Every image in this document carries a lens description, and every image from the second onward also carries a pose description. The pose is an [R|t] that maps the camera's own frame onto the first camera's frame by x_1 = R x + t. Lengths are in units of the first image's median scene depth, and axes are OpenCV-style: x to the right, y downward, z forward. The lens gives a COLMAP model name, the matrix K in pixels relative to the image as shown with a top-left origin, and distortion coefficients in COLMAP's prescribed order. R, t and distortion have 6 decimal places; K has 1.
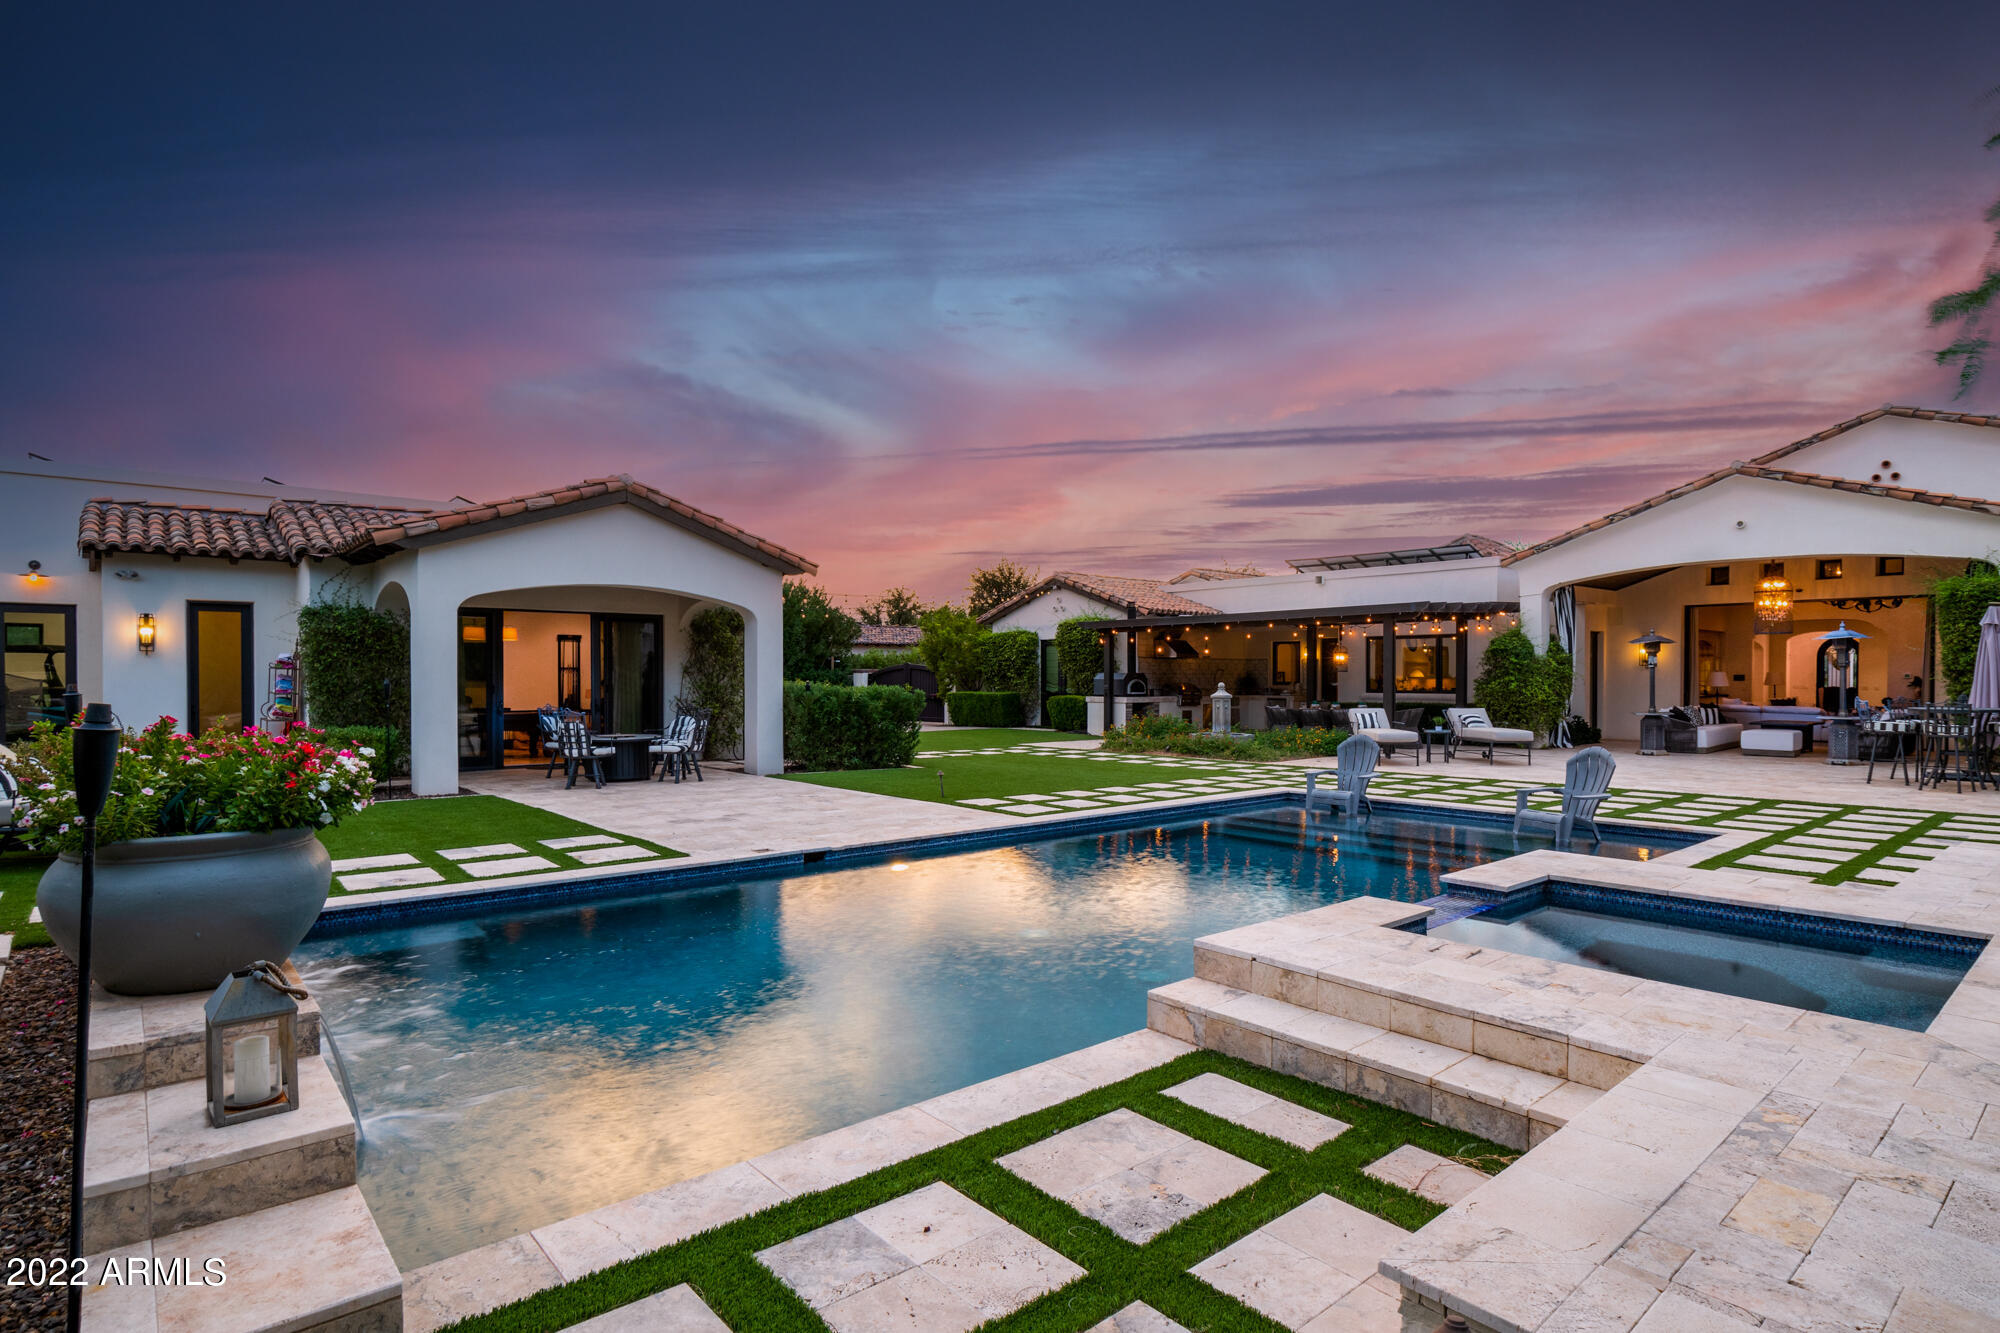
lens RADIAL K [[1029.7, 0, 990.2], [0, 1029.7, 679.1], [0, 0, 1]] dist [-0.037270, 0.002212]
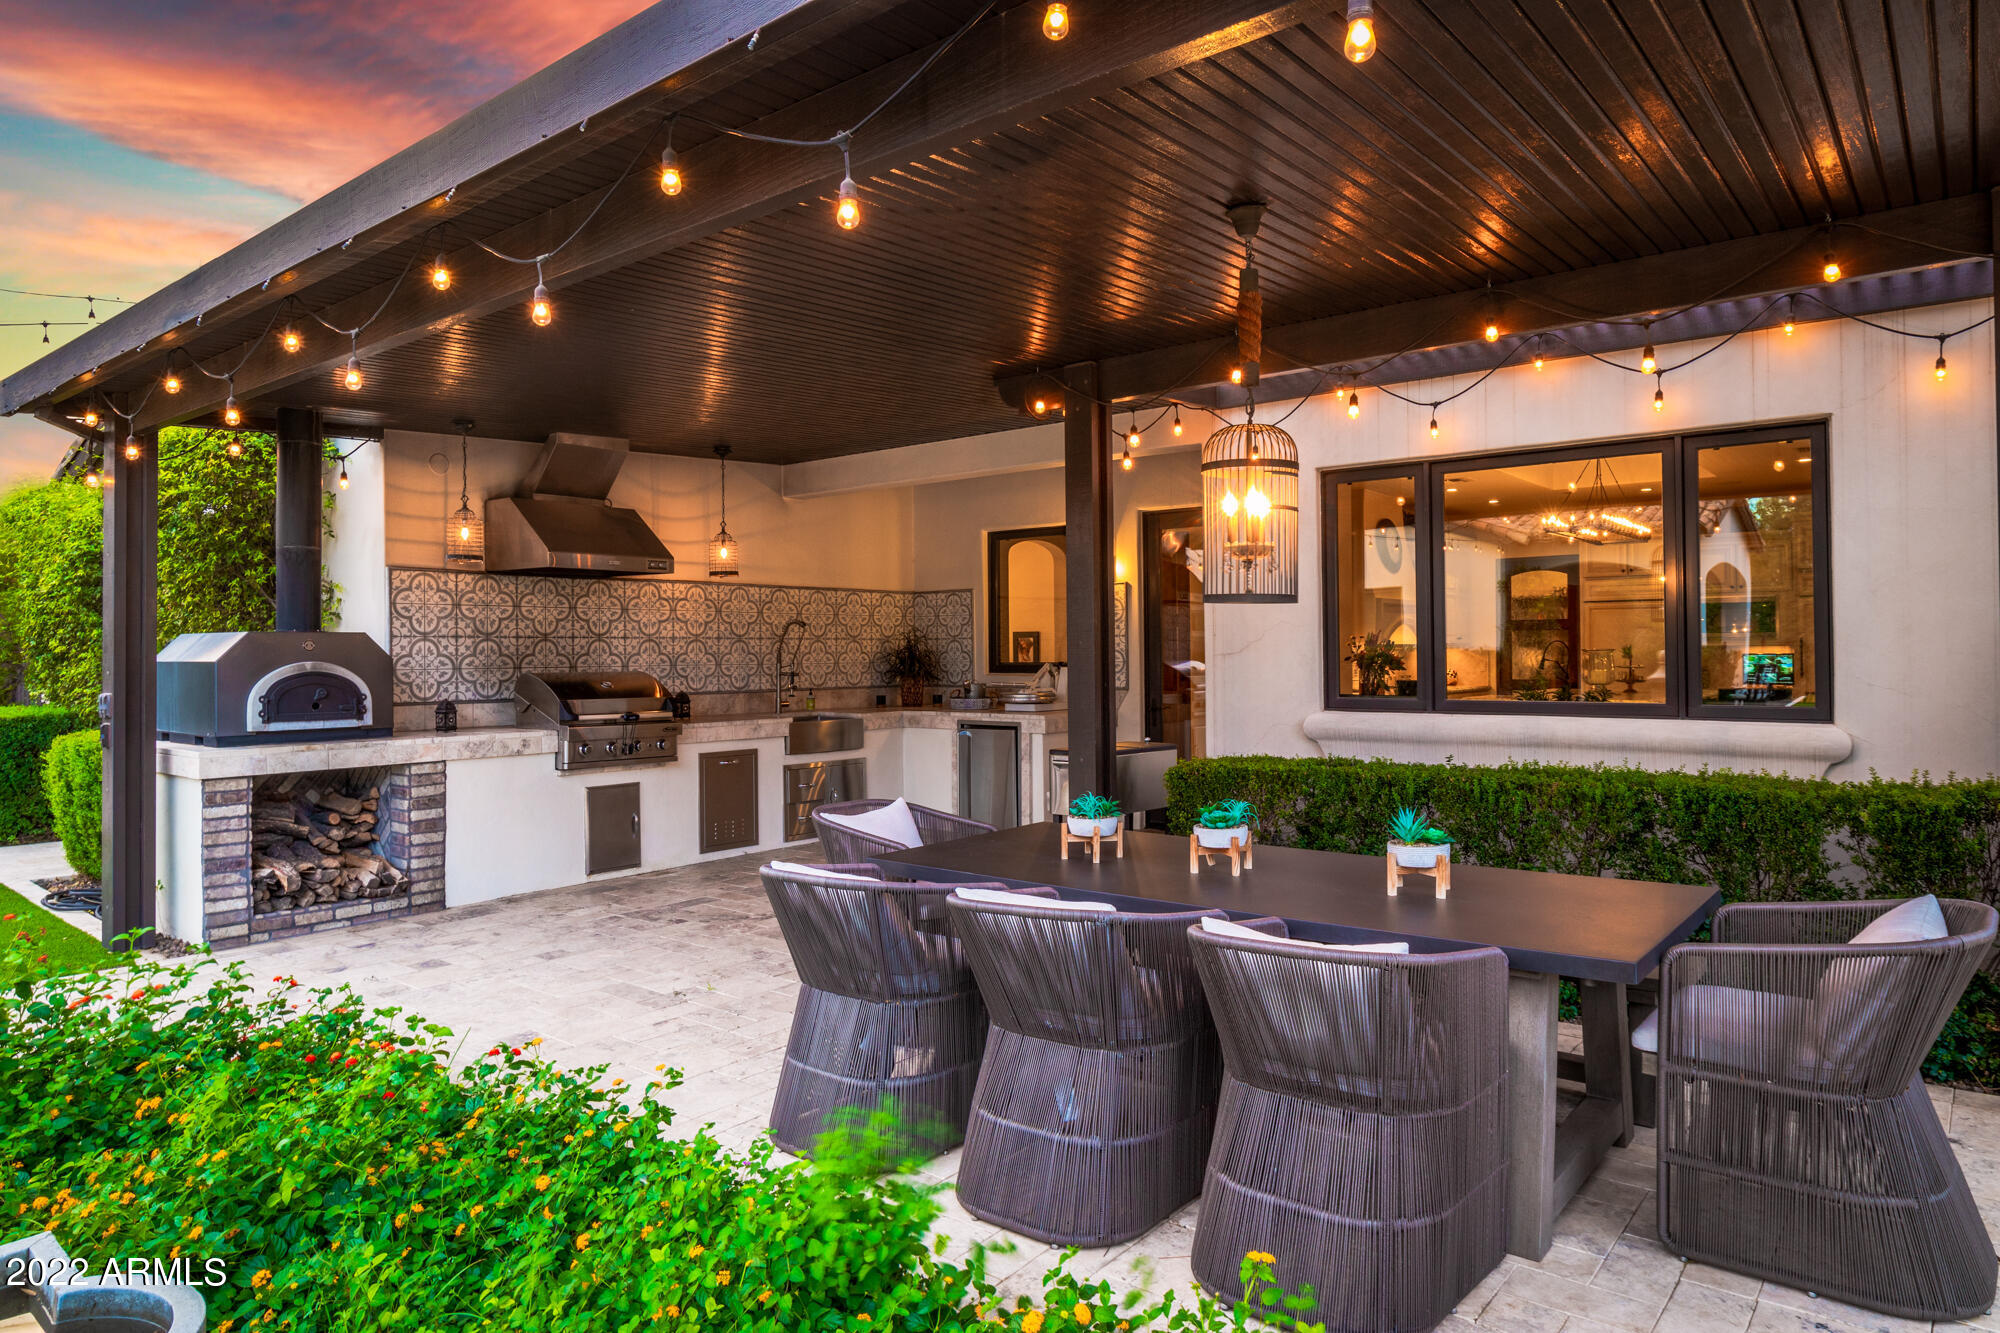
lens RADIAL K [[1242.7, 0, 987.1], [0, 1242.7, 659.1], [0, 0, 1]] dist [-0.005836, -0.000564]
pose [[0.985259, -0.009530, 0.170802, 0.274630], [0.009175, 0.999954, 0.002865, 0.000137], [-0.170822, -0.001256, 0.985301, 0.826112]]
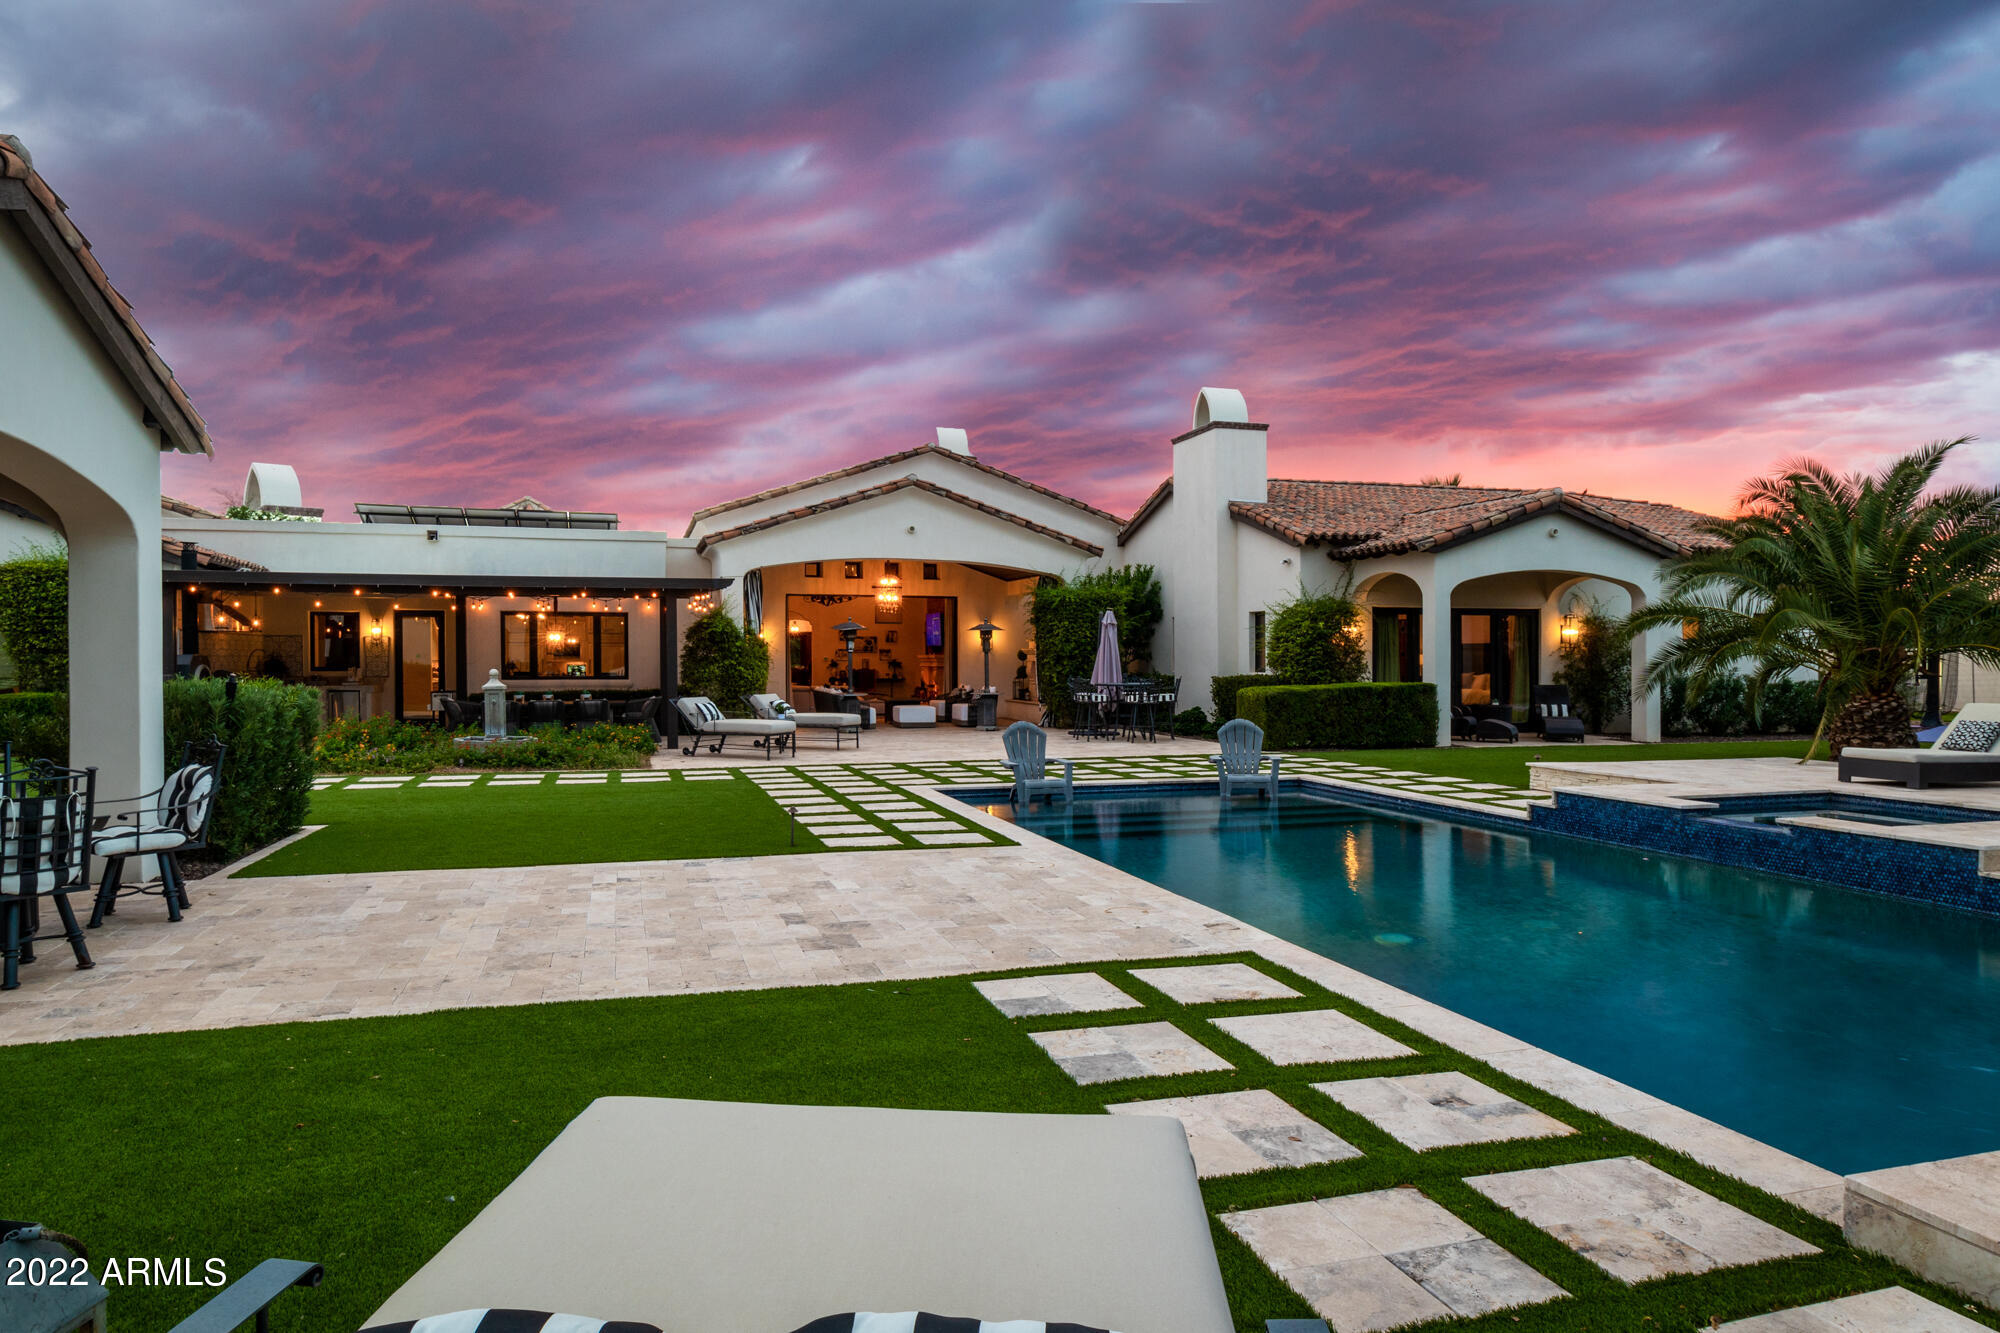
lens RADIAL K [[1157.8, 0, 987.2], [0, 1157.8, 673.1], [0, 0, 1]] dist [-0.008465, -0.004621]
pose [[0.425833, -0.010245, 0.904744, -0.336390], [0.001488, 0.999942, 0.010623, -0.001802], [-0.904801, -0.003177, 0.425824, 0.287004]]
